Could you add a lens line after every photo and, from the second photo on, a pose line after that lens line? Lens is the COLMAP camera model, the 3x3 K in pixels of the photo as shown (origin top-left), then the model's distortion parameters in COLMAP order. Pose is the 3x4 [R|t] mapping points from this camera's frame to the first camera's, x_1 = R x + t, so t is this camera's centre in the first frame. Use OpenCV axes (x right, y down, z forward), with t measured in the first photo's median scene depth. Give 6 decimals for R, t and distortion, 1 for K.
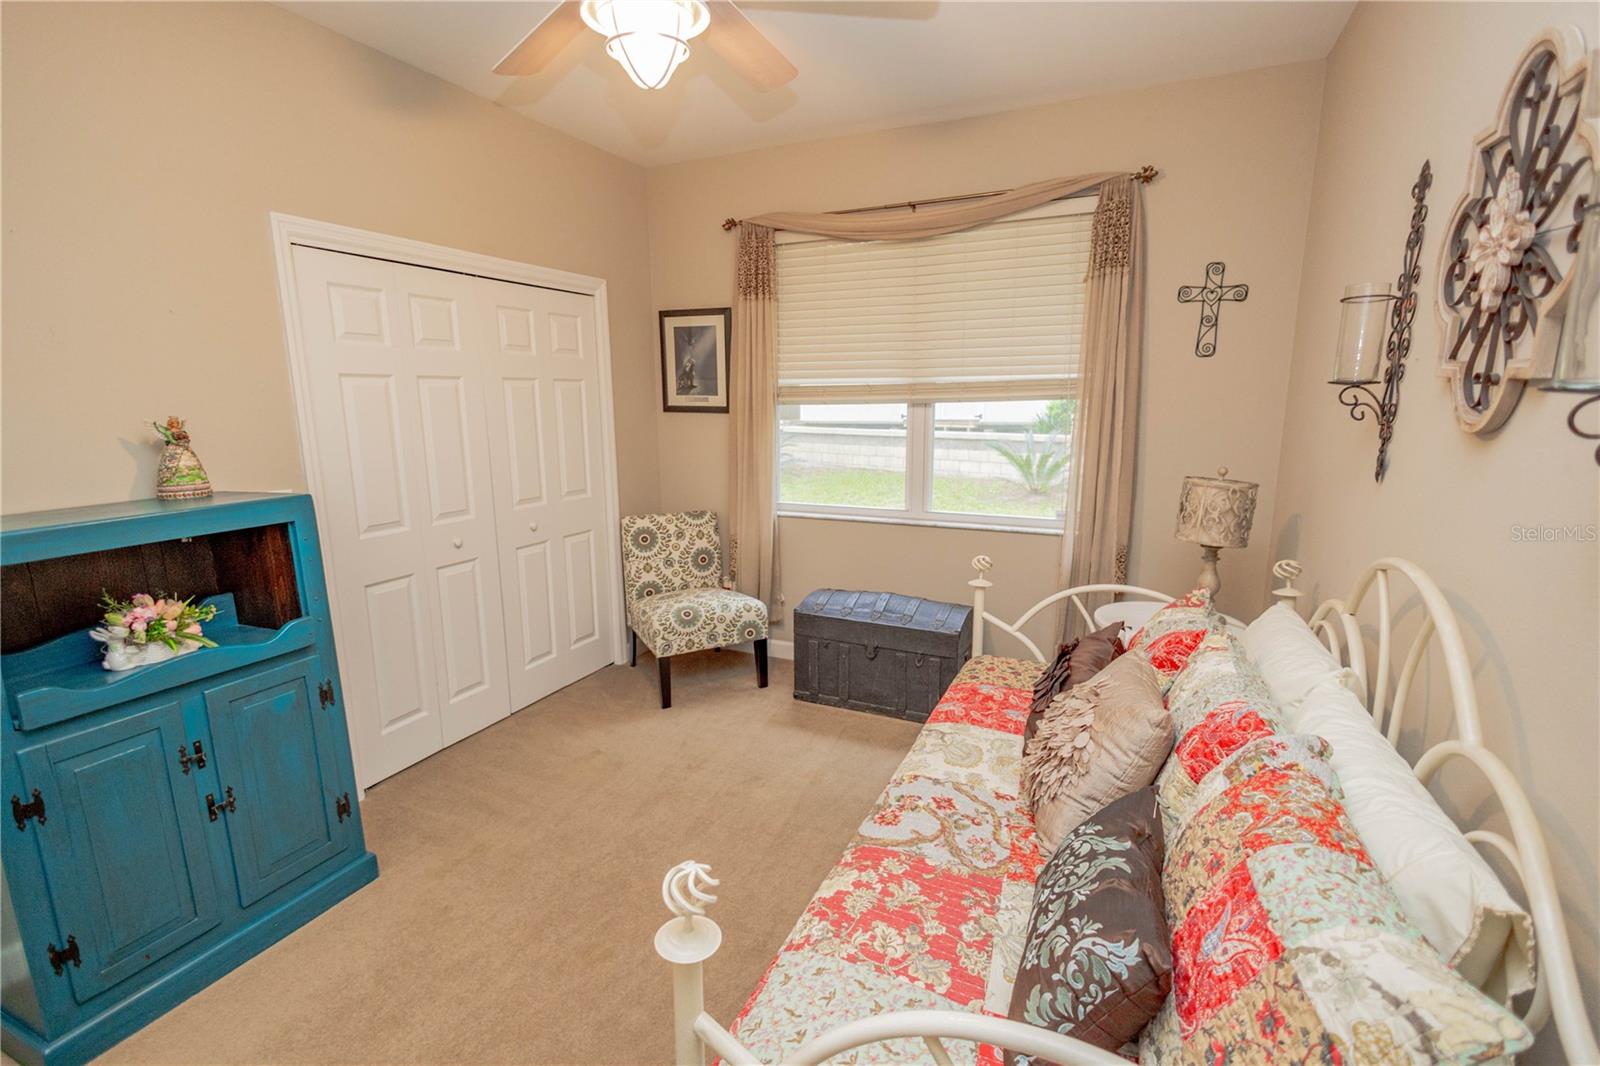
lens RADIAL K [[737.2, 0, 799.8], [0, 737.2, 534.3], [0, 0, 1]] dist [0.013725, -0.004835]
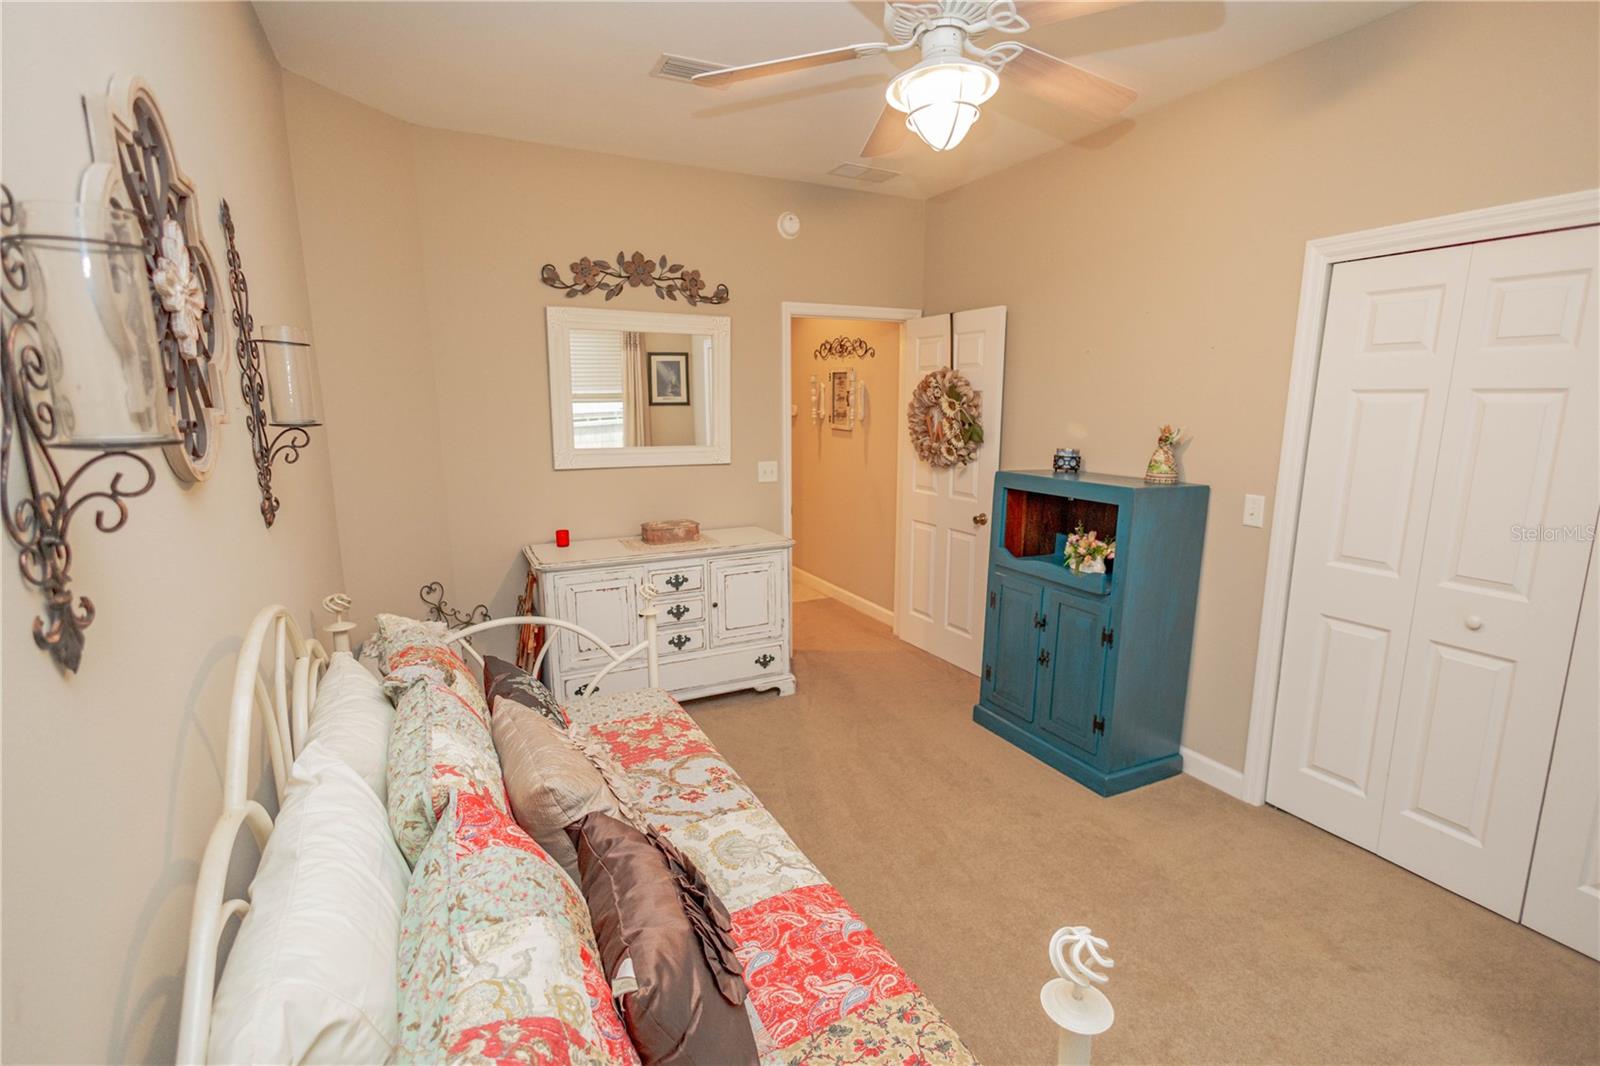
lens RADIAL K [[737.2, 0, 799.8], [0, 737.2, 534.3], [0, 0, 1]] dist [0.013725, -0.004835]
pose [[-0.626122, 0.149249, -0.765308, 0.472911], [-0.140636, 0.943796, 0.299116, -0.189614], [0.766937, 0.294913, -0.569941, 0.879668]]
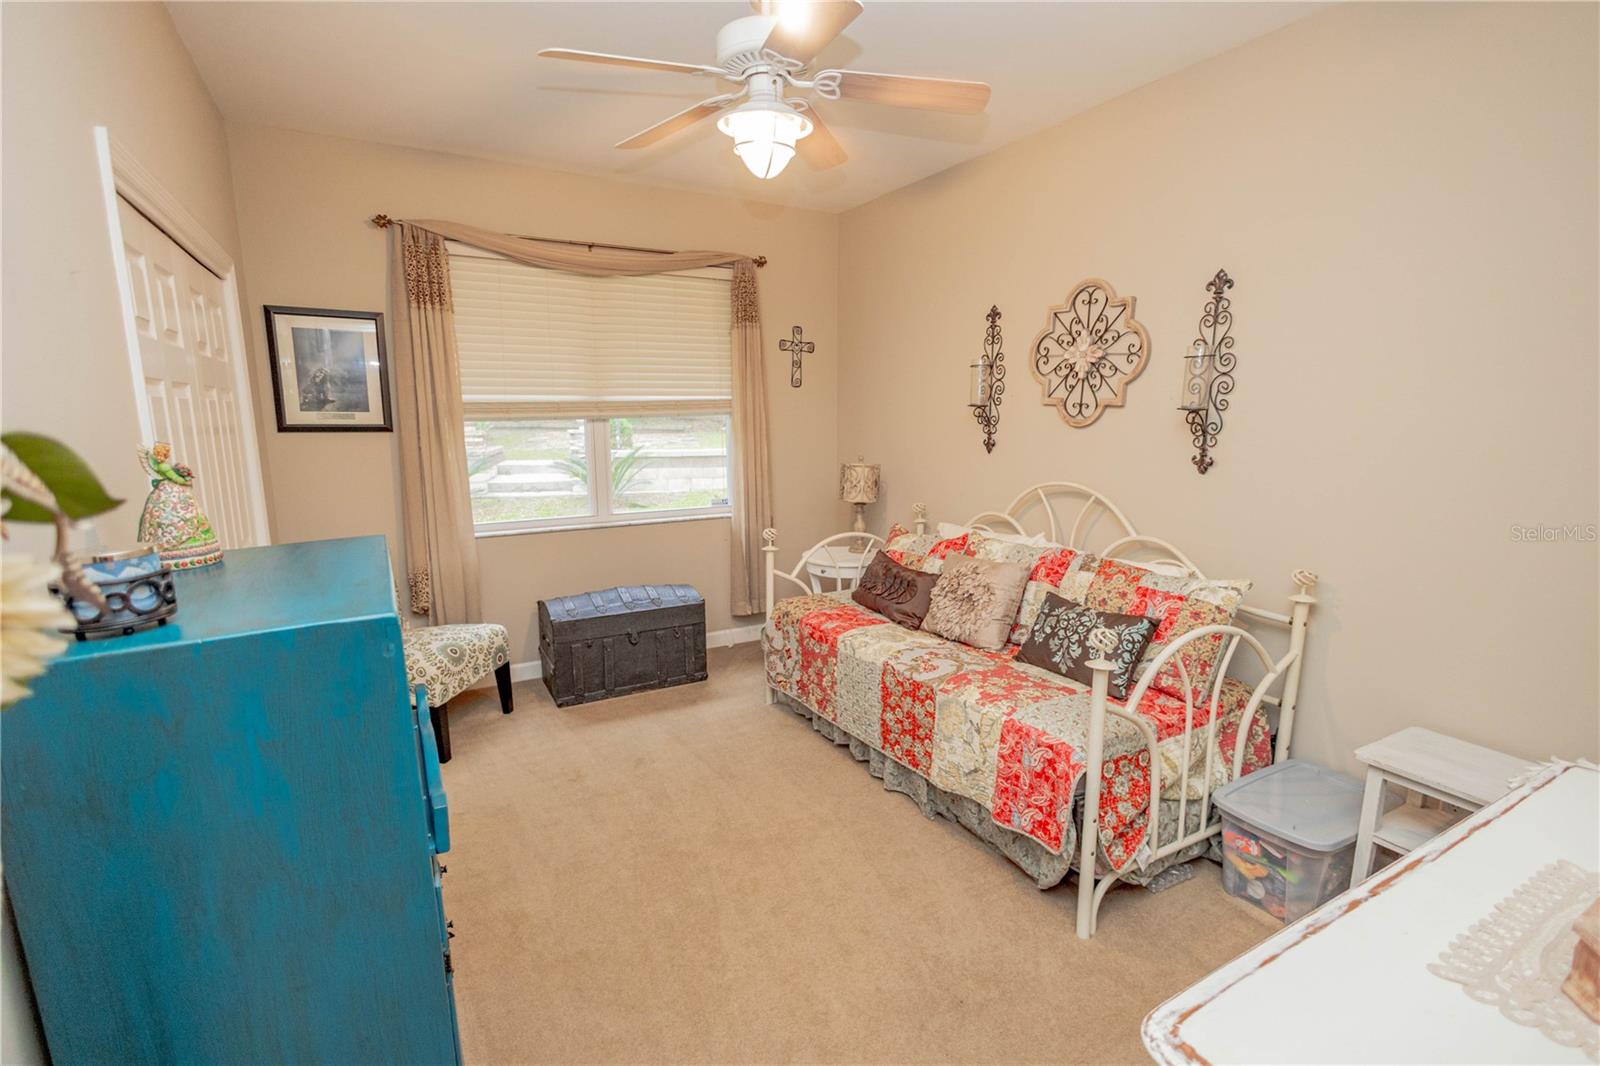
lens RADIAL K [[737.2, 0, 799.8], [0, 737.2, 534.3], [0, 0, 1]] dist [0.013725, -0.004835]
pose [[0.583493, -0.131992, 0.801320, -0.694175], [0.151262, 0.987101, 0.052449, -0.019797], [-0.797907, 0.090606, 0.595932, 0.118505]]
